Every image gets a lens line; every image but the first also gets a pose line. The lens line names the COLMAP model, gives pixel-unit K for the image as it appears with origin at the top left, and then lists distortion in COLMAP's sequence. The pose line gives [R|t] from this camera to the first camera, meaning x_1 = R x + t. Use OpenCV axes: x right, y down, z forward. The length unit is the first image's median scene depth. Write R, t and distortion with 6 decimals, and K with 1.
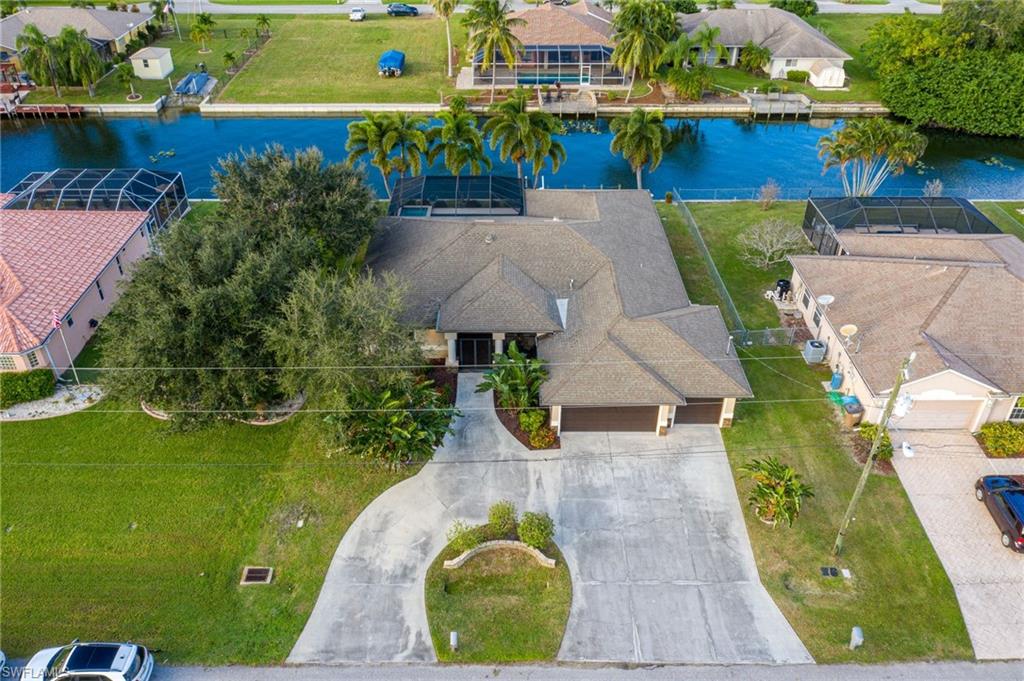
lens RADIAL K [[799.2, 0, 487.7], [0, 799.2, 339.7], [0, 0, 1]] dist [-0.008775, -0.005600]
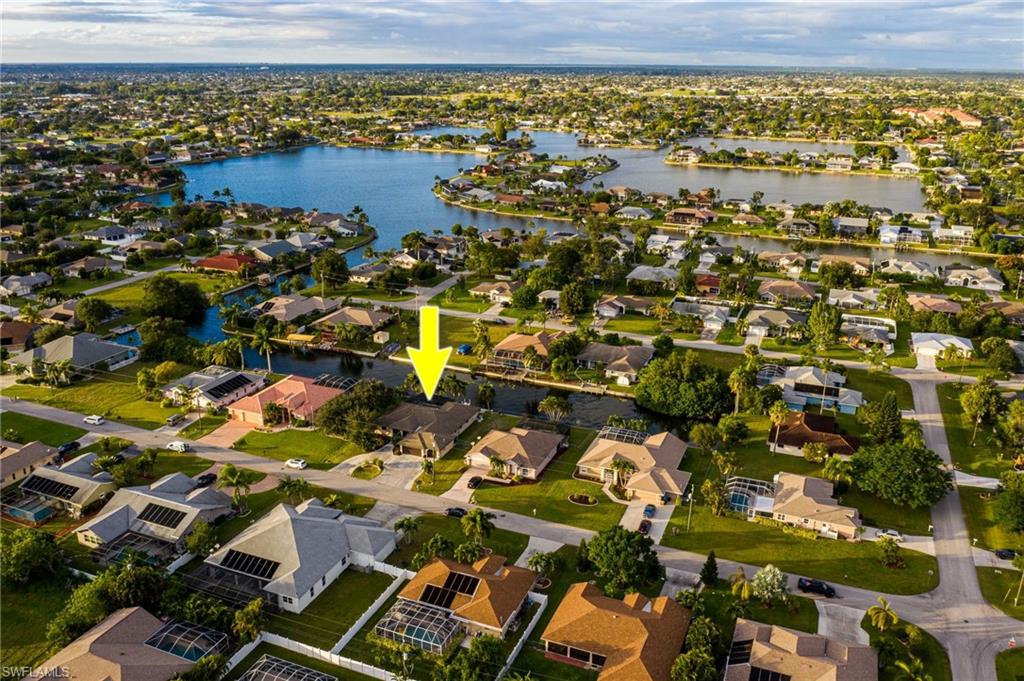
lens RADIAL K [[819.5, 0, 507.9], [0, 819.5, 340.1], [0, 0, 1]] dist [0.001903, -0.004943]
pose [[0.926633, 0.132706, -0.351767, 2.433817], [-0.219991, 0.950123, -0.221068, 0.452008], [0.304885, 0.282234, 0.909609, -3.532943]]
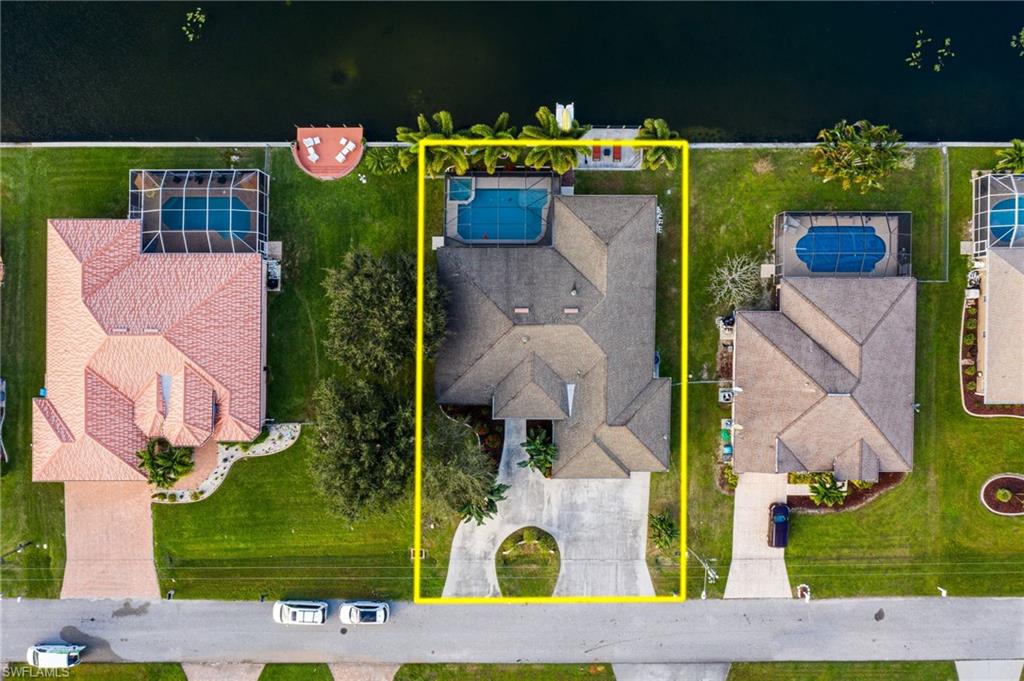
lens RADIAL K [[819.5, 0, 507.9], [0, 819.5, 340.1], [0, 0, 1]] dist [0.001903, -0.004943]
pose [[0.999990, -0.002420, 0.003690, -0.045858], [-0.001743, 0.551548, 0.834142, -1.809003], [-0.004053, -0.834140, 0.551538, 0.232247]]
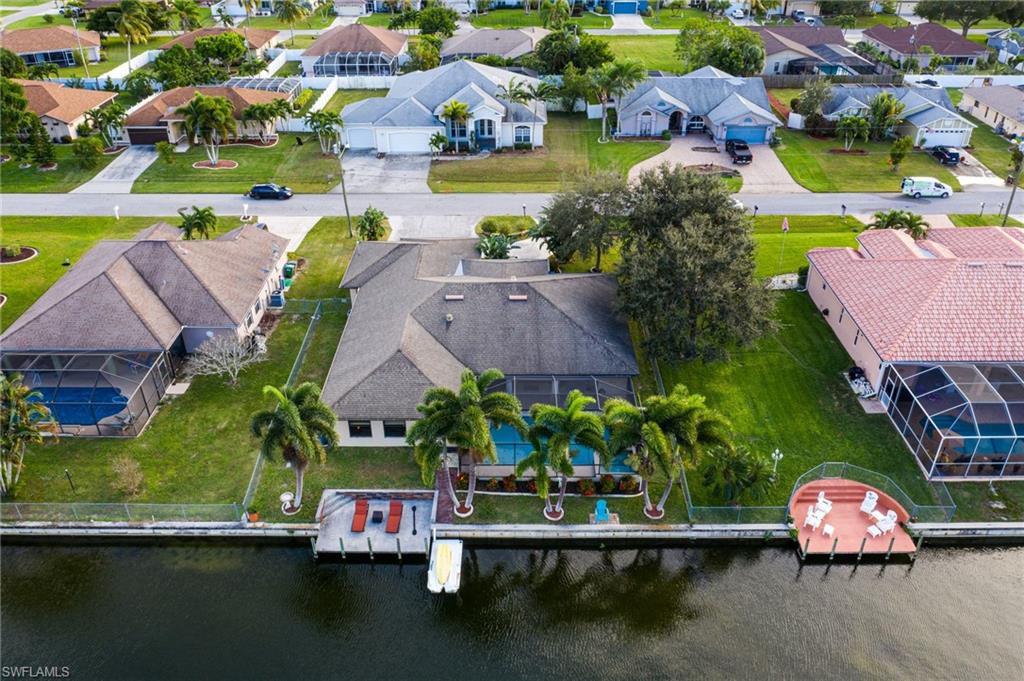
lens RADIAL K [[819.5, 0, 507.9], [0, 819.5, 340.1], [0, 0, 1]] dist [0.001903, -0.004943]
pose [[-0.999904, 0.013791, -0.000992, 0.019976], [0.004952, 0.424232, 0.905540, -1.553770], [0.012909, 0.905449, -0.424259, 2.186451]]
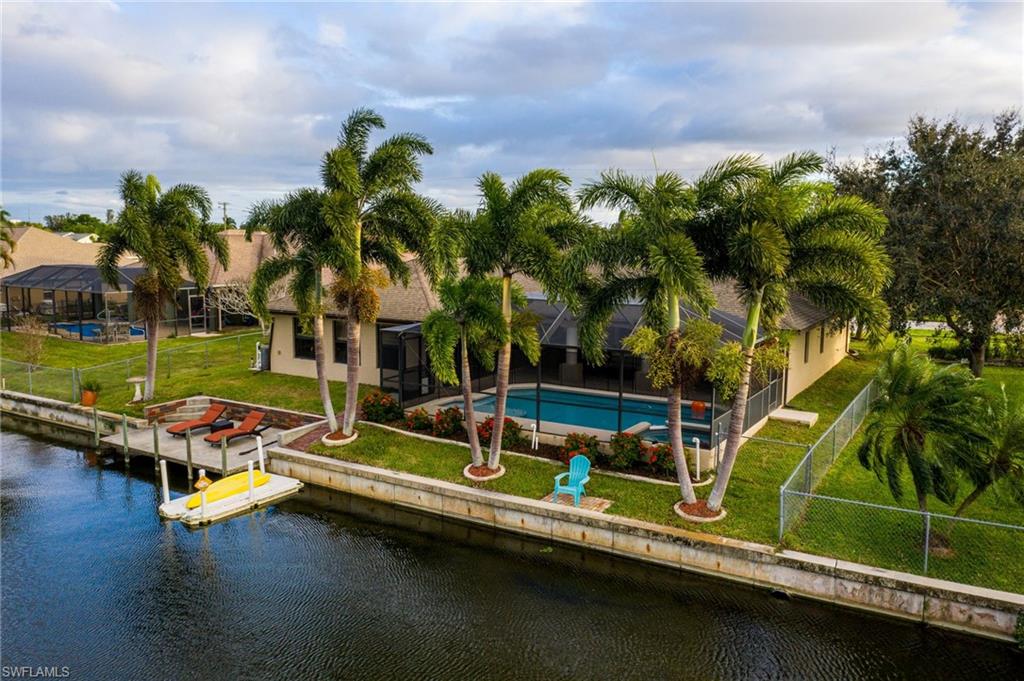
lens RADIAL K [[819.5, 0, 507.9], [0, 819.5, 340.1], [0, 0, 1]] dist [0.001903, -0.004943]
pose [[-0.861660, -0.070921, 0.502506, -0.343442], [0.282469, 0.755600, 0.590999, -0.703173], [-0.421608, 0.651183, -0.631037, 2.188056]]
